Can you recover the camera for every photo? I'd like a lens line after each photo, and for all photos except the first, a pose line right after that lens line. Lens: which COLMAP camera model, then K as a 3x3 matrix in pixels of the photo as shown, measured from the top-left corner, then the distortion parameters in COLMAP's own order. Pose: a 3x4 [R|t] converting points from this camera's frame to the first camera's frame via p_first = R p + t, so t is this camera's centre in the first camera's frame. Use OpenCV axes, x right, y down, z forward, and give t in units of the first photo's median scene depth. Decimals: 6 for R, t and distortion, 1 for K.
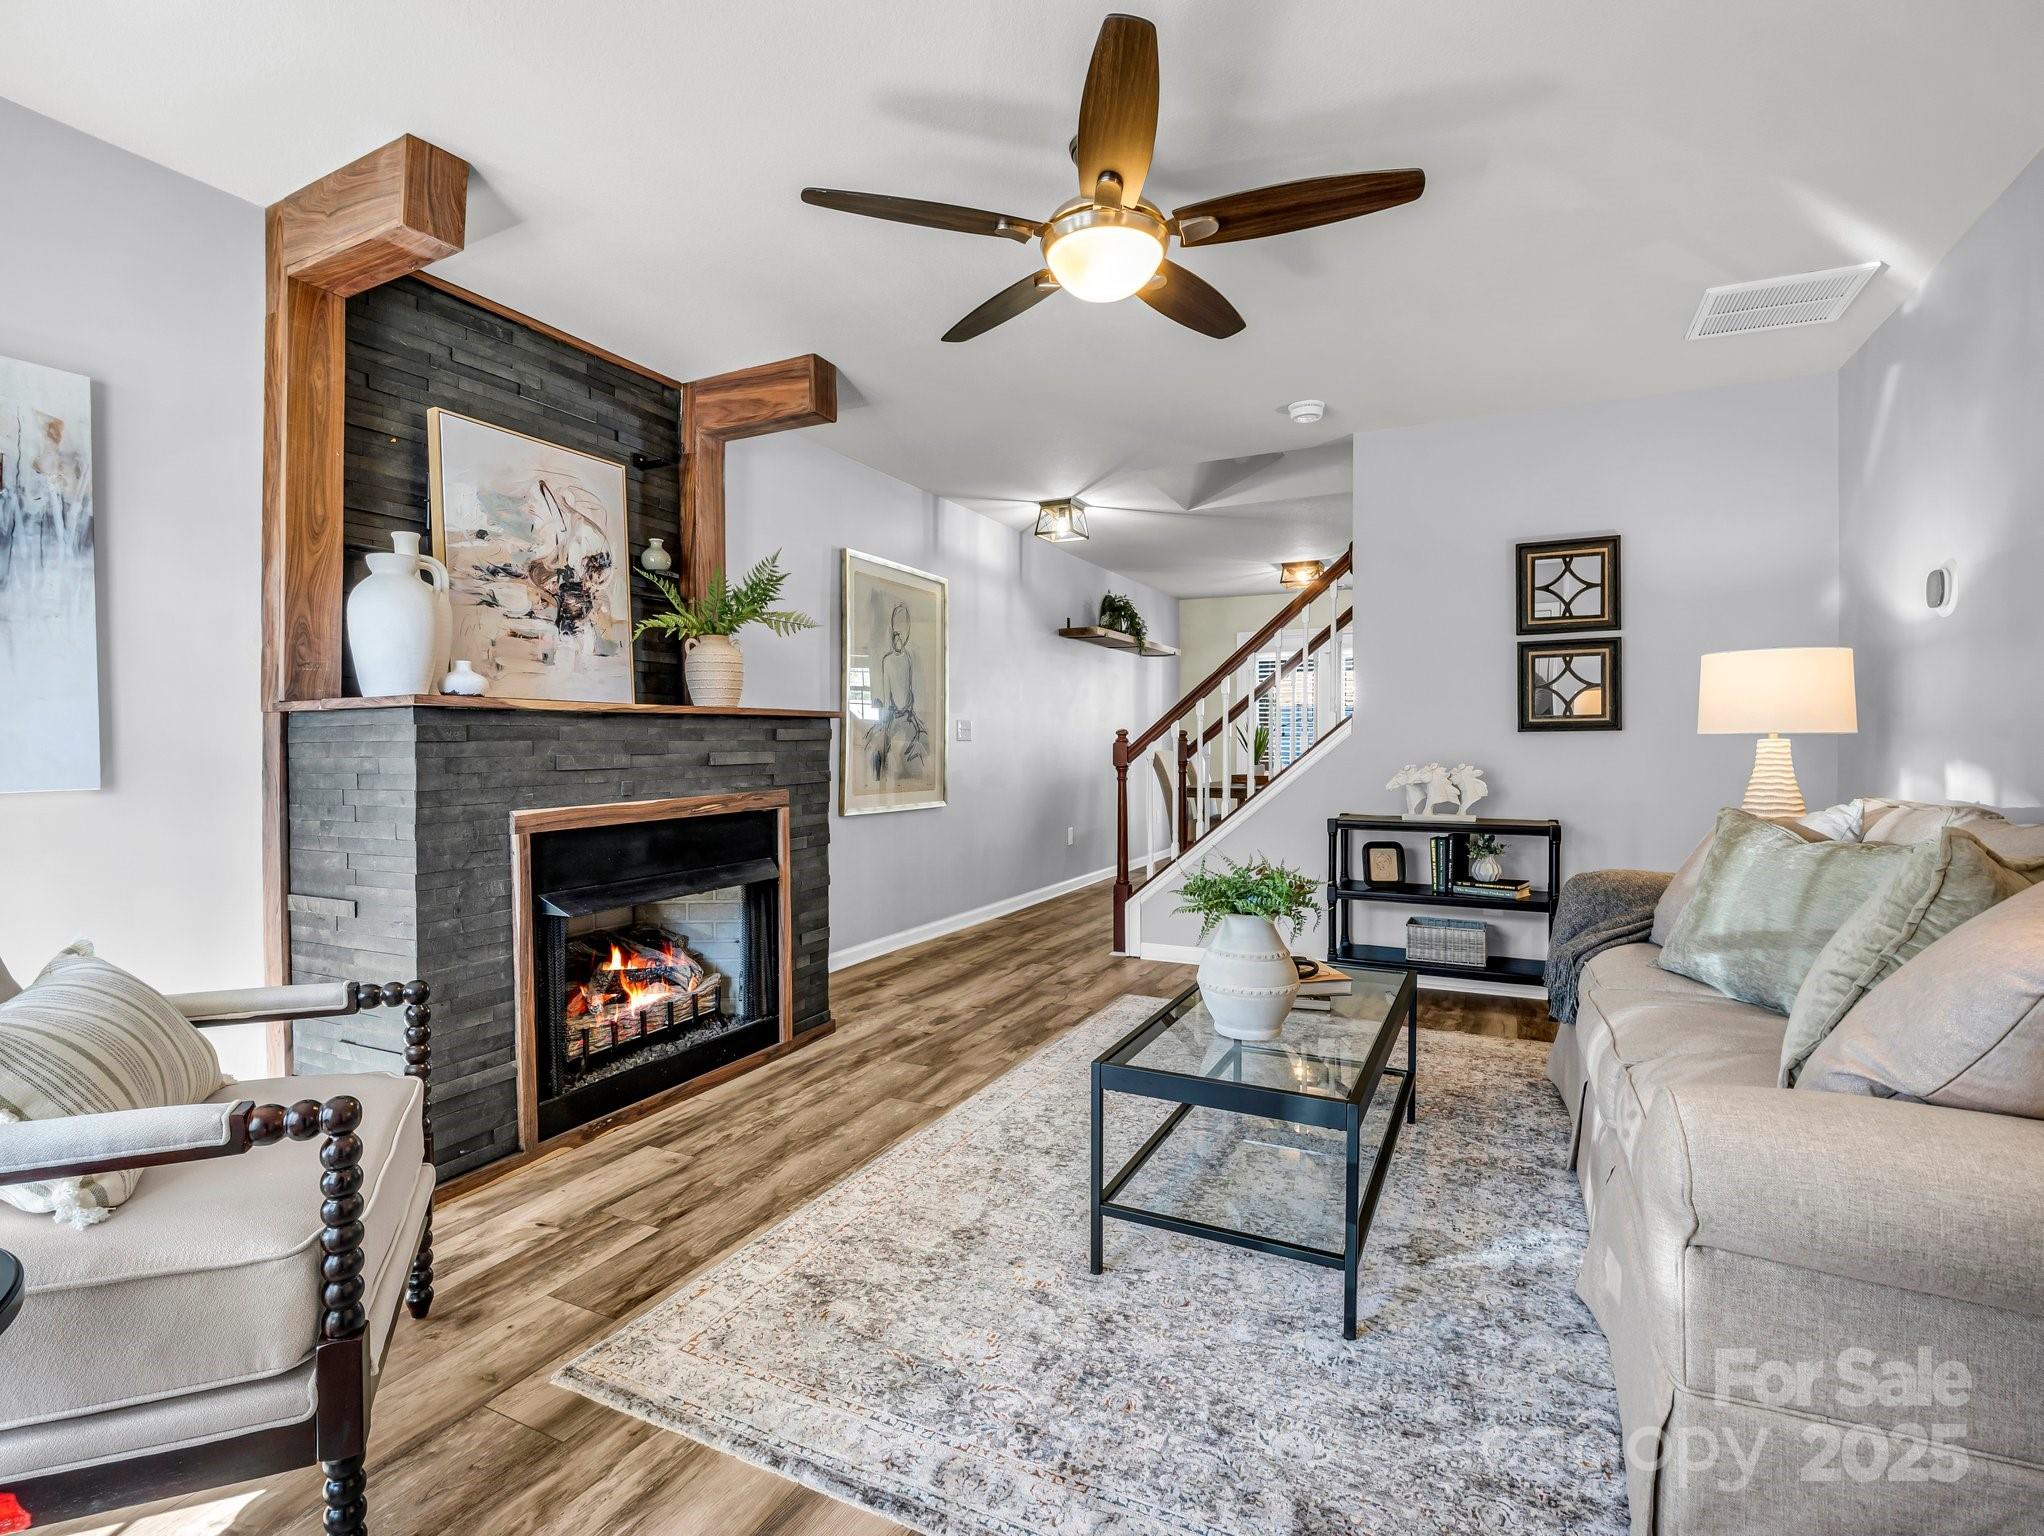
lens RADIAL K [[1007.8, 0, 1017.4], [0, 1007.8, 752.6], [0, 0, 1]] dist [-0.004320, -0.007511]
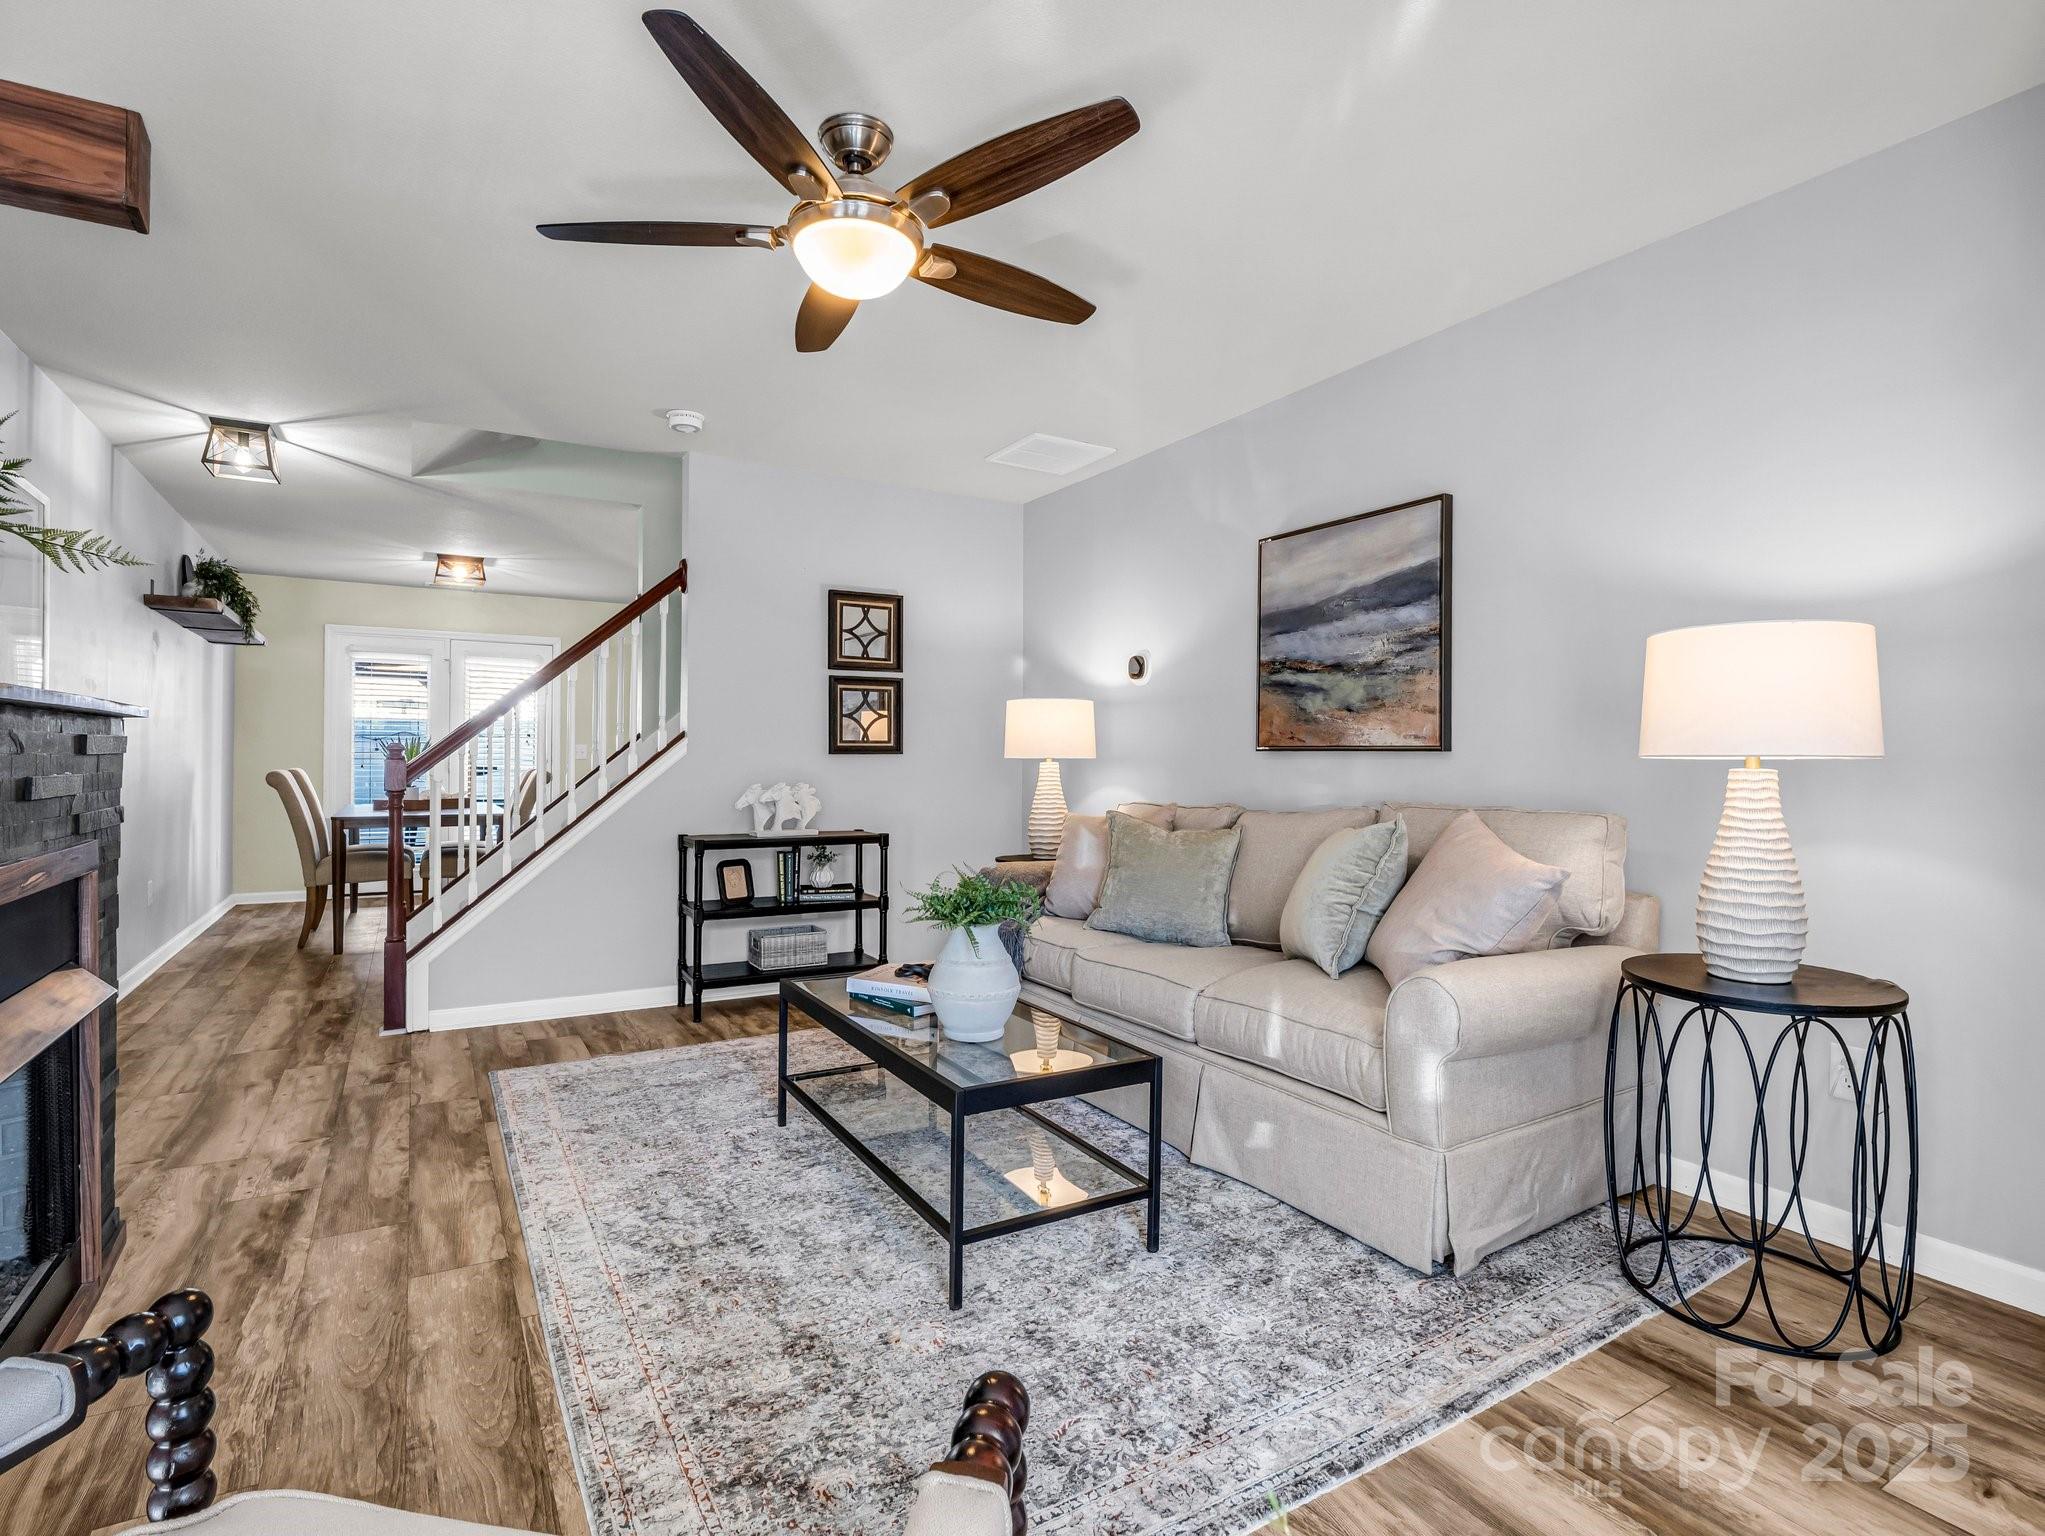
lens RADIAL K [[1008.3, 0, 1019.7], [0, 1008.3, 761.0], [0, 0, 1]] dist [-0.004320, -0.007511]
pose [[0.544559, 0.006465, 0.838698, -0.433820], [0.002246, 0.999955, -0.009166, -0.002560], [-0.838720, 0.006875, 0.544520, 0.252729]]
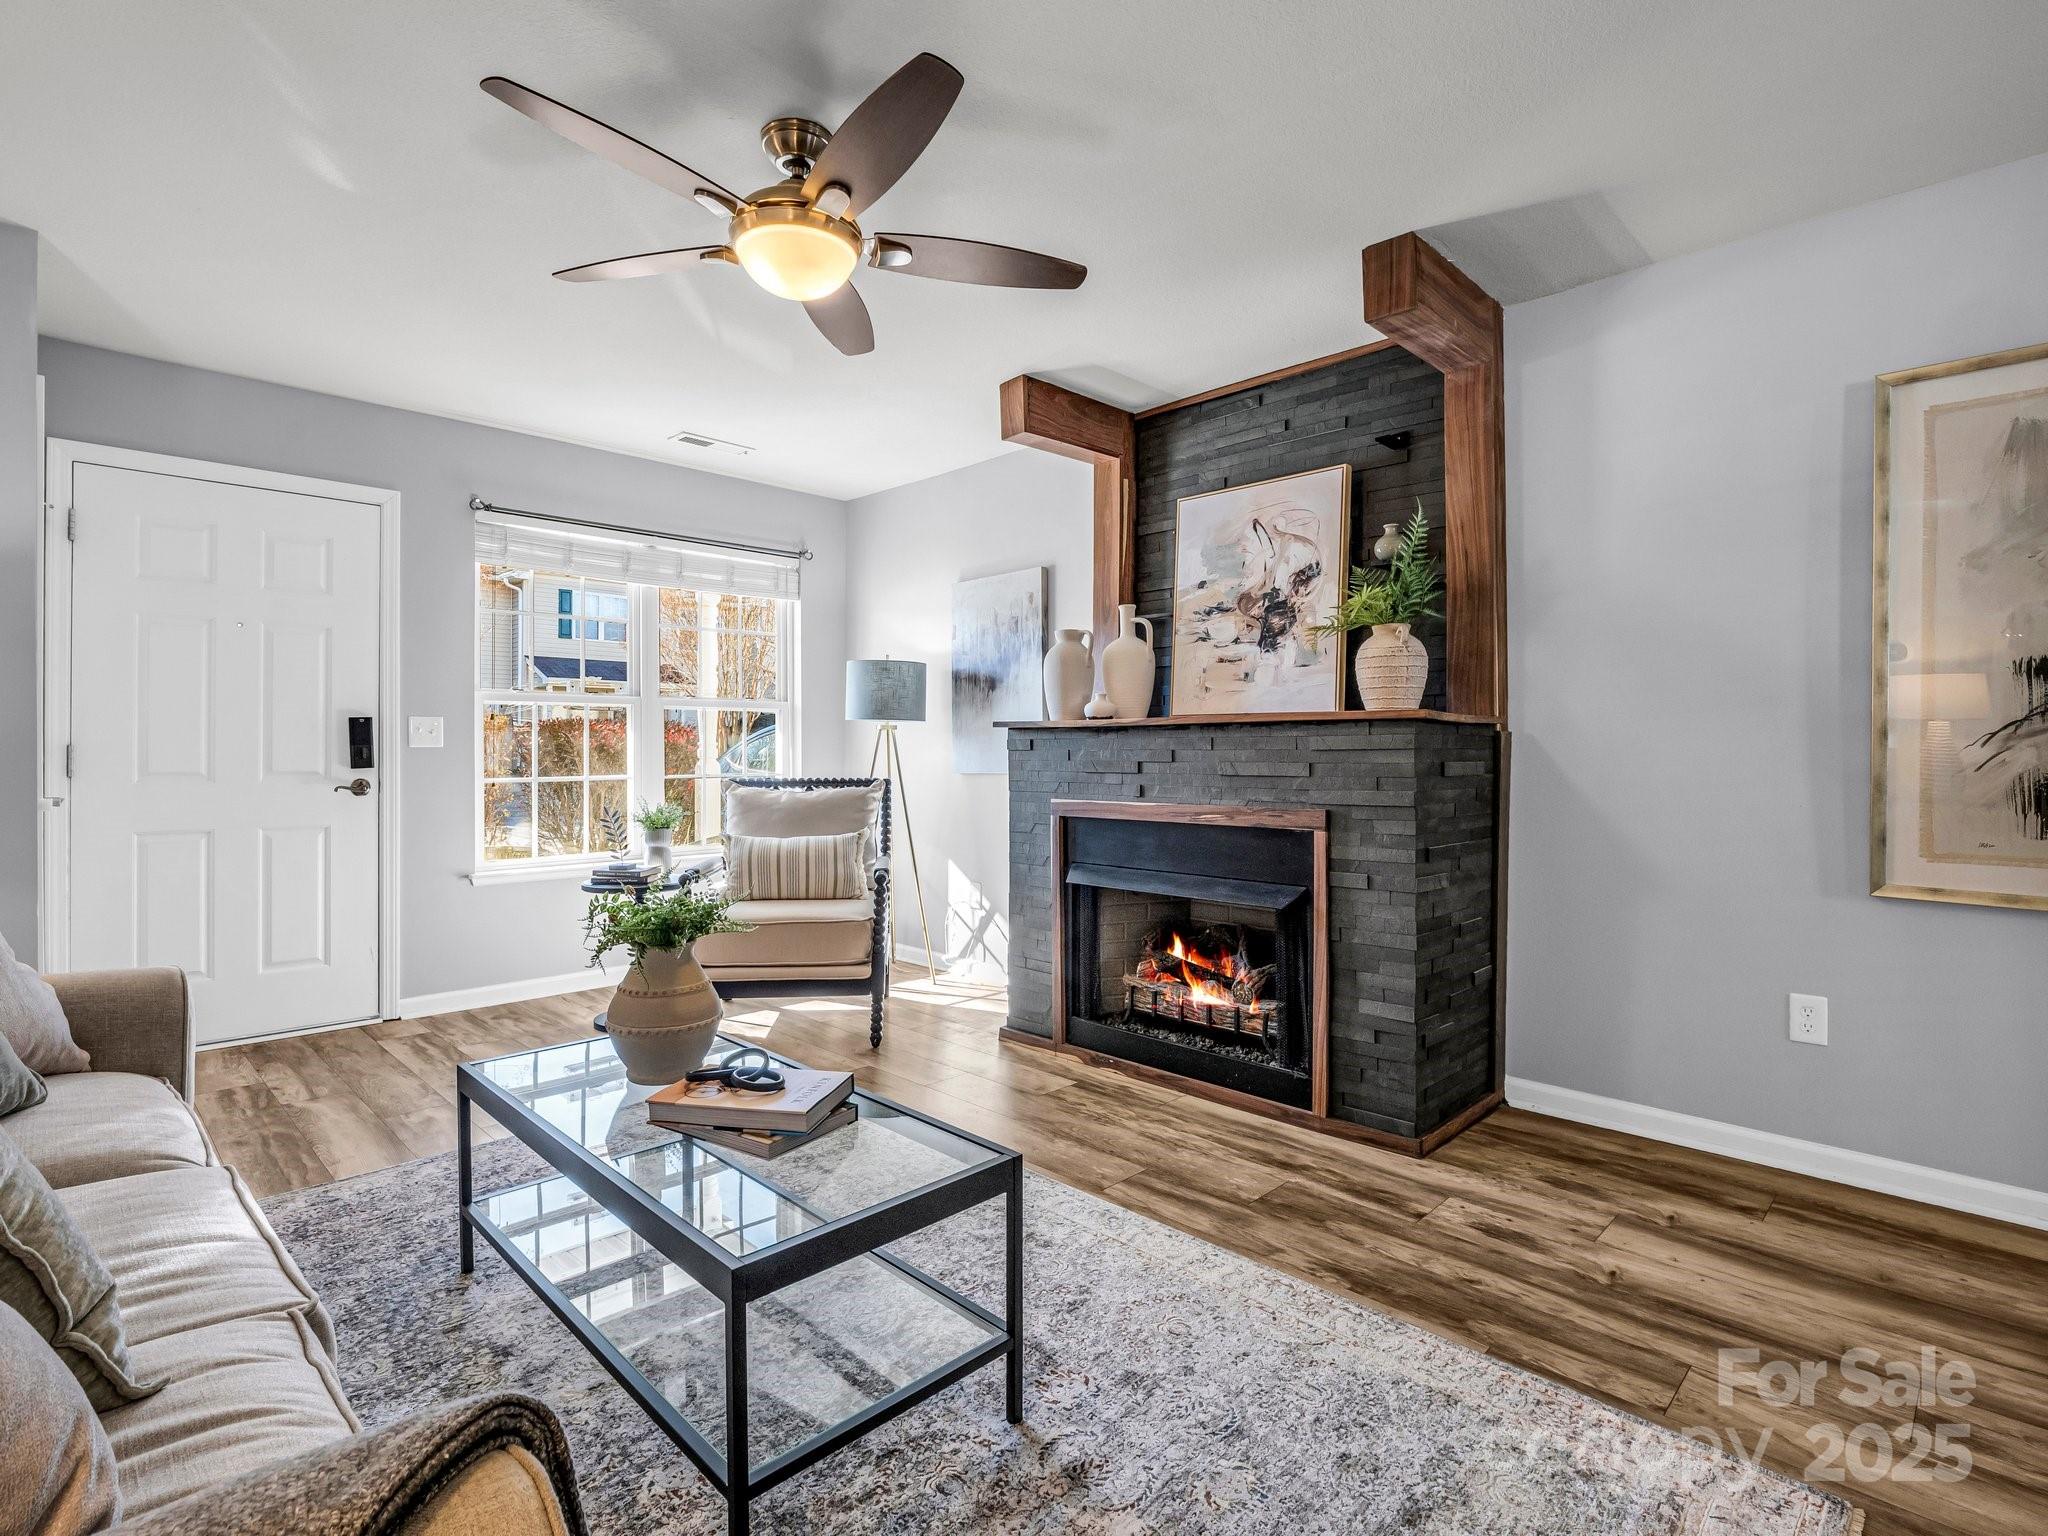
lens RADIAL K [[1009.8, 0, 1014.9], [0, 1009.8, 747.3], [0, 0, 1]] dist [-0.004320, -0.007511]
pose [[-0.330575, -0.000796, -0.943779, 0.652220], [-0.012157, 0.999920, 0.003415, -0.014104], [0.943701, 0.012603, -0.330559, 1.068469]]
